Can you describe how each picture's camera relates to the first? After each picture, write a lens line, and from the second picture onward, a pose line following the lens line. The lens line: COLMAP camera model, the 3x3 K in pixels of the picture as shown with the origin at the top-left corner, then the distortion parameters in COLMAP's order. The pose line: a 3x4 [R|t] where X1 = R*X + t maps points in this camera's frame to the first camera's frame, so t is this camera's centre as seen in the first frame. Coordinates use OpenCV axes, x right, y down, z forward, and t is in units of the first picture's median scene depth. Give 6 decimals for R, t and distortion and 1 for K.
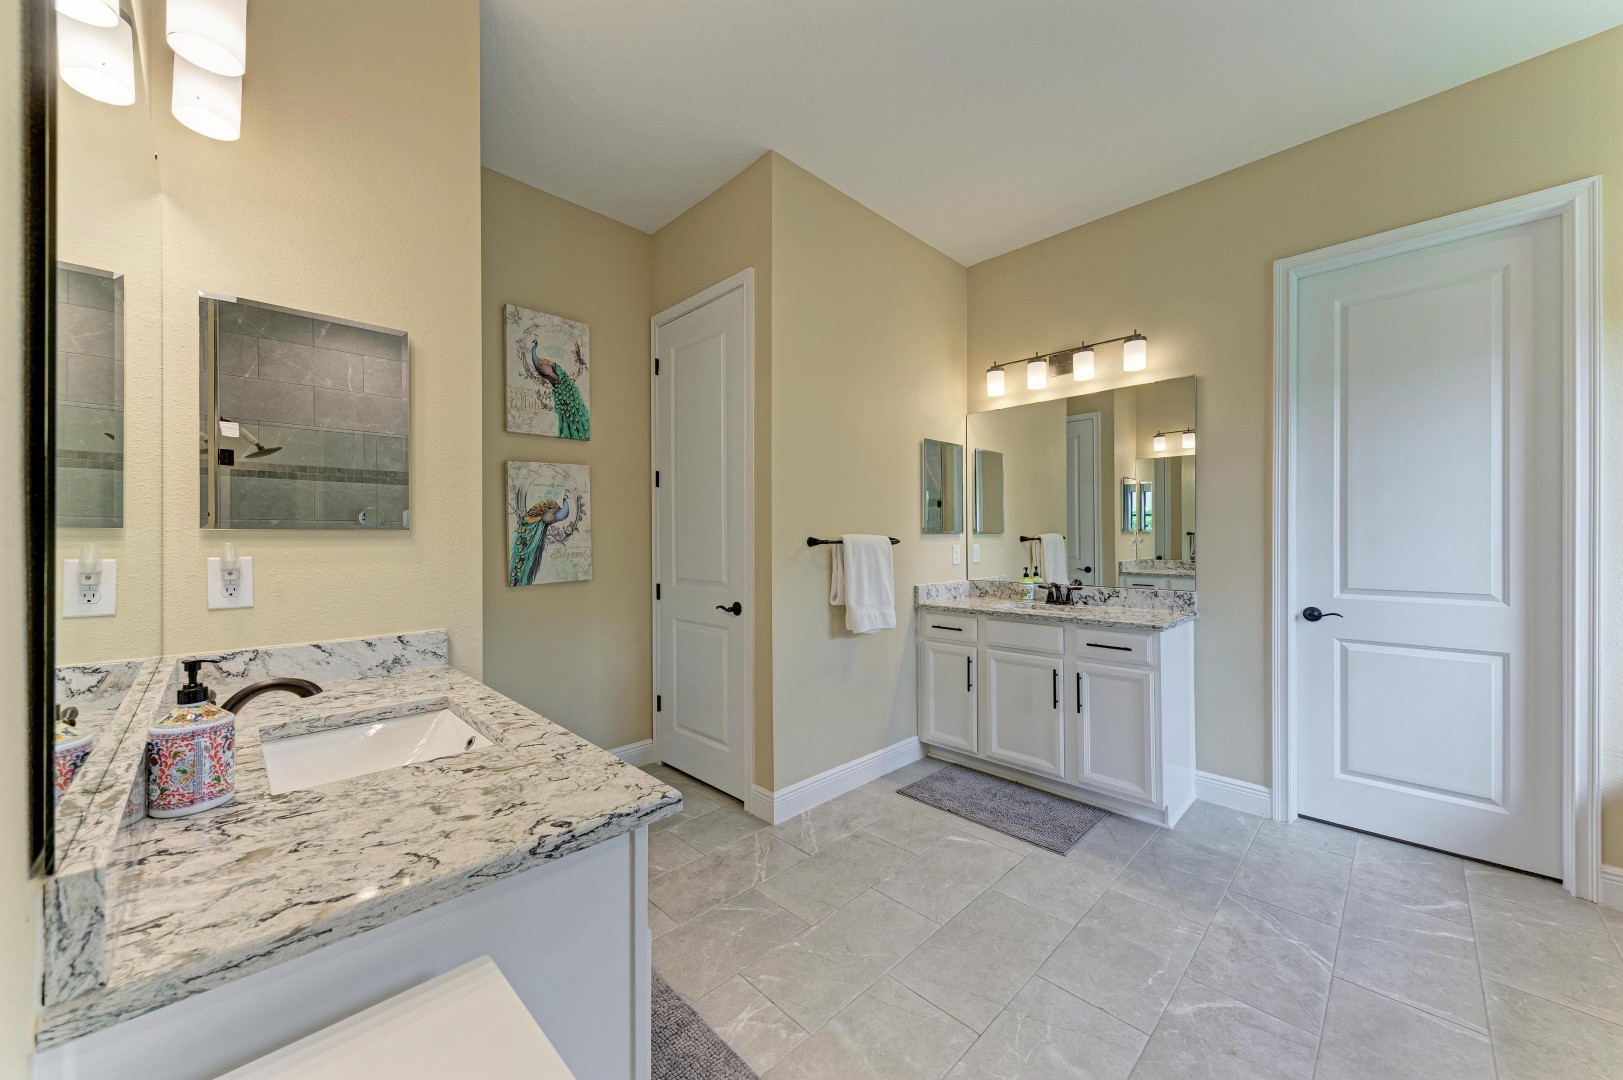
lens RADIAL K [[589.2, 0, 805.4], [0, 589.2, 541.4], [0, 0, 1]] dist [0.017260, 0.000056]
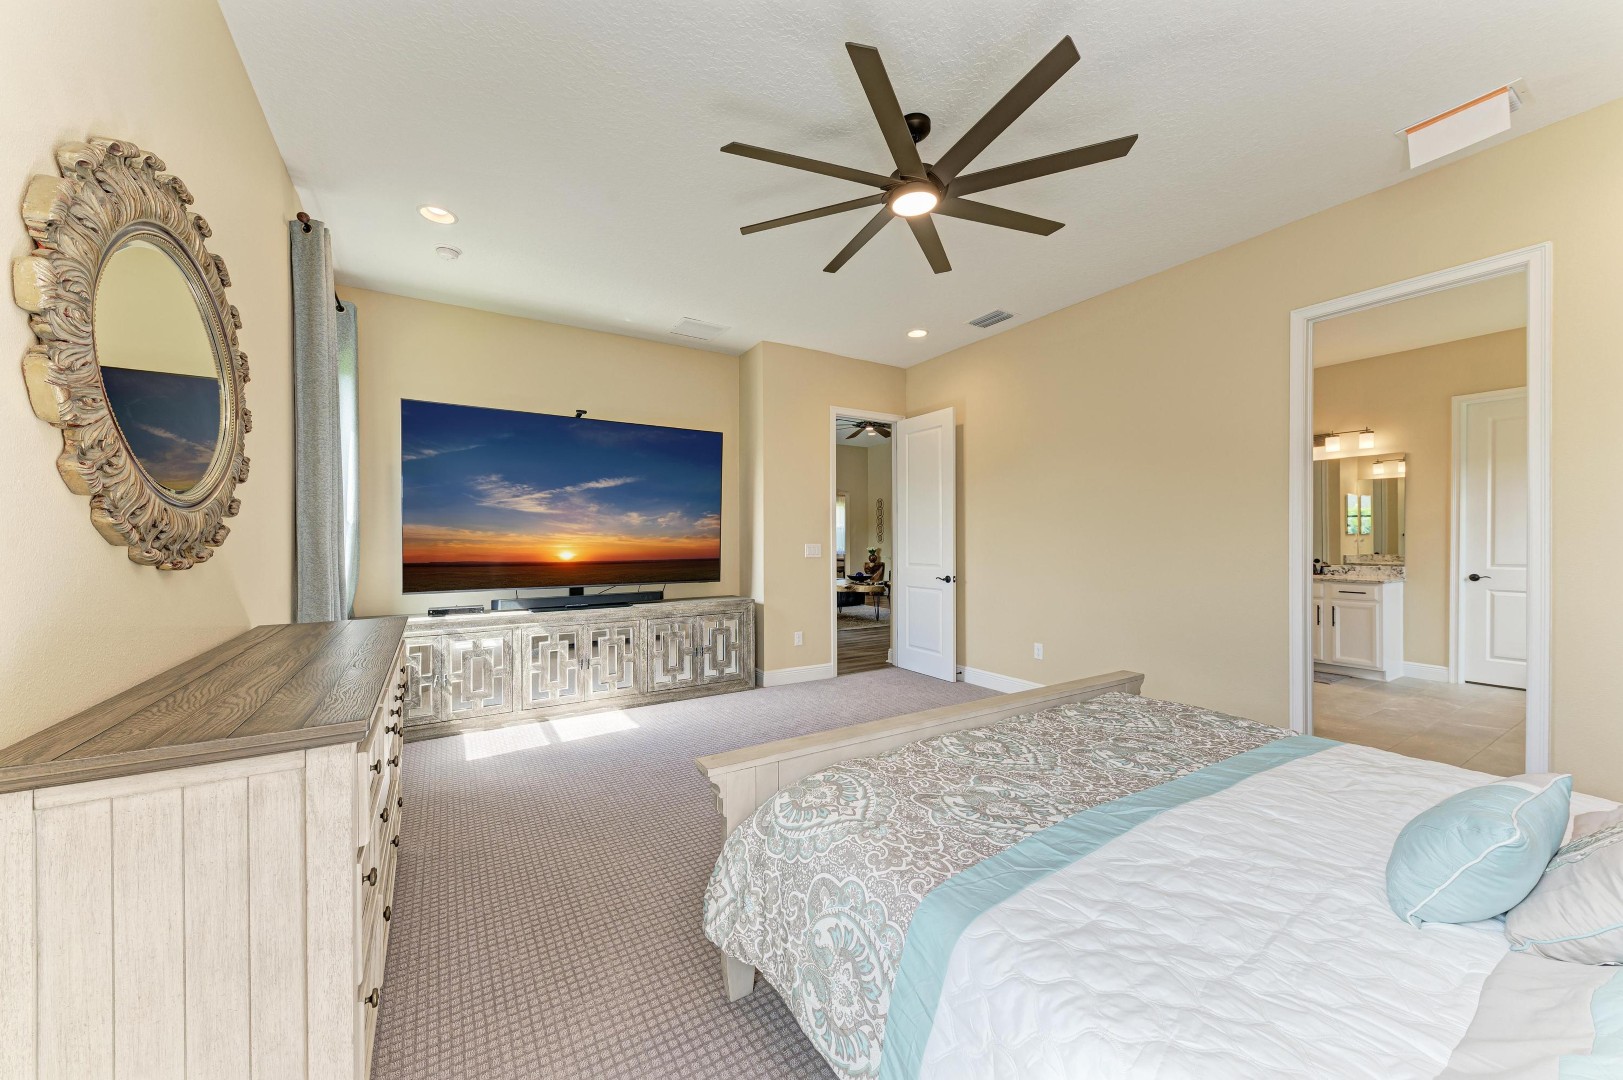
lens RADIAL K [[576.3, 0, 816.1], [0, 576.3, 545.8], [0, 0, 1]] dist [0.001683, 0.000004]
pose [[0.974733, 0.002313, -0.223361, -0.812992], [-0.000993, 0.999981, 0.006019, 0.008775], [0.223371, -0.005645, 0.974717, -1.298414]]
